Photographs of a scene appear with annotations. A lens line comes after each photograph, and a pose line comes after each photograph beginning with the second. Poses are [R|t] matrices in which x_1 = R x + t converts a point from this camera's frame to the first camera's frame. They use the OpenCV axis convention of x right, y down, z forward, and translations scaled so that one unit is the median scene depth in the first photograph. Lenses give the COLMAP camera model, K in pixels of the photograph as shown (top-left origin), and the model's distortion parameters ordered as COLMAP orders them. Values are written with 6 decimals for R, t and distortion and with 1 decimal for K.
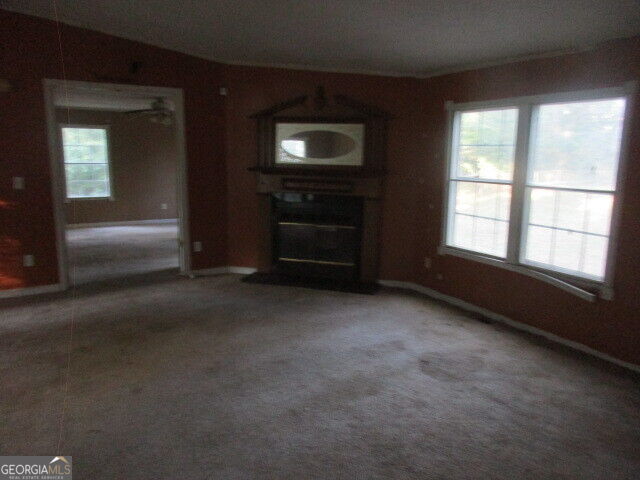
lens RADIAL K [[480.8, 0, 320.0], [0, 480.8, 240.0], [0, 0, 1]] dist [0.007835, 0.003209]
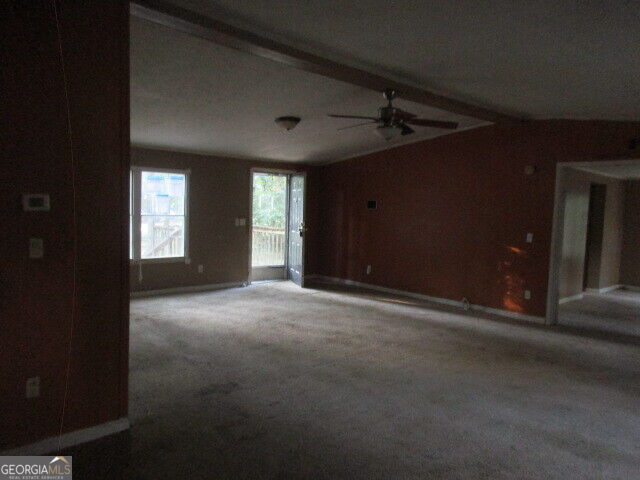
lens RADIAL K [[480.8, 0, 320.0], [0, 480.8, 240.0], [0, 0, 1]] dist [0.007835, 0.003209]
pose [[0.211654, 0.065919, -0.975119, 0.932521], [-0.210581, 0.977364, 0.020364, -0.020023], [0.954389, 0.201031, 0.220744, 0.185577]]
